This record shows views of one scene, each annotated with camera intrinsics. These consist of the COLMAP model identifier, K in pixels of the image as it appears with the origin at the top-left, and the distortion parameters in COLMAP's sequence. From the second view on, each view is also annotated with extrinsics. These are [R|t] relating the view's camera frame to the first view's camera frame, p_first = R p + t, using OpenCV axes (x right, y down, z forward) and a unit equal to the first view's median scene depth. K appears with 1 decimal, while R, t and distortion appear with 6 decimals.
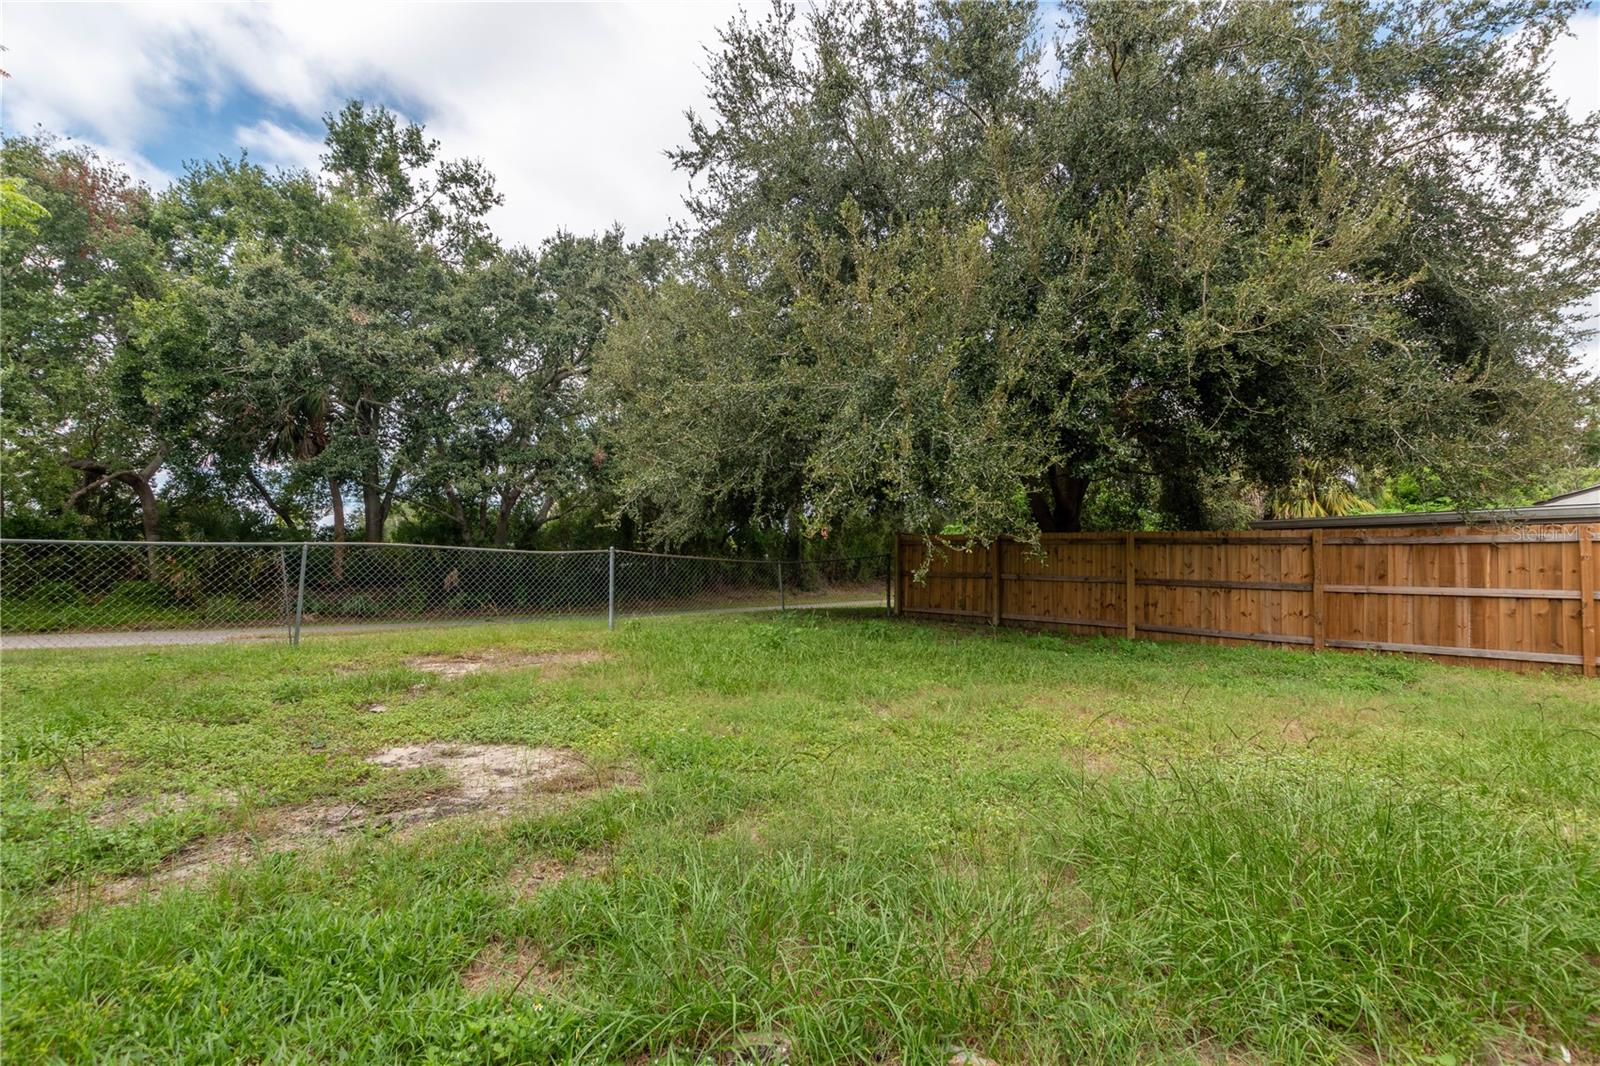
lens RADIAL K [[719.3, 0, 802.2], [0, 719.3, 541.7], [0, 0, 1]] dist [0.004949, 0.000158]
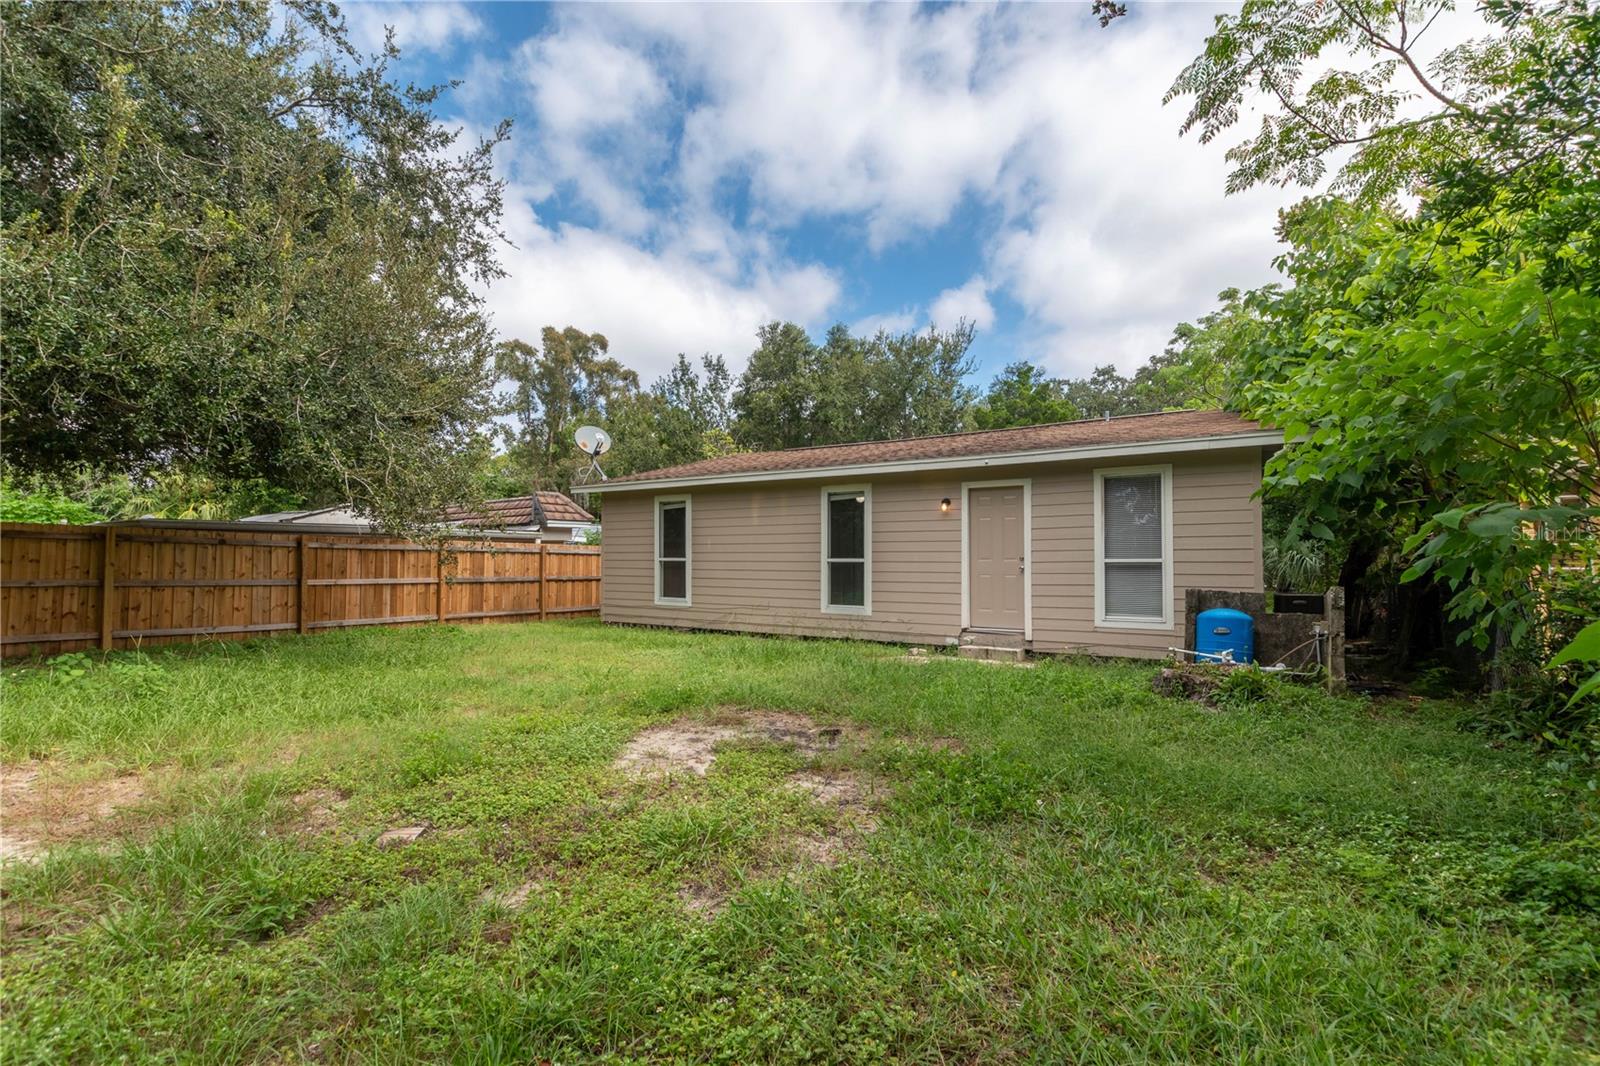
lens RADIAL K [[719.3, 0, 801.2], [0, 719.3, 540.0], [0, 0, 1]] dist [0.004949, 0.000158]
pose [[-0.273887, 0.026109, 0.961408, -0.810651], [-0.033287, 0.998775, -0.036606, 0.008662], [-0.961186, -0.042029, -0.272682, 0.577250]]
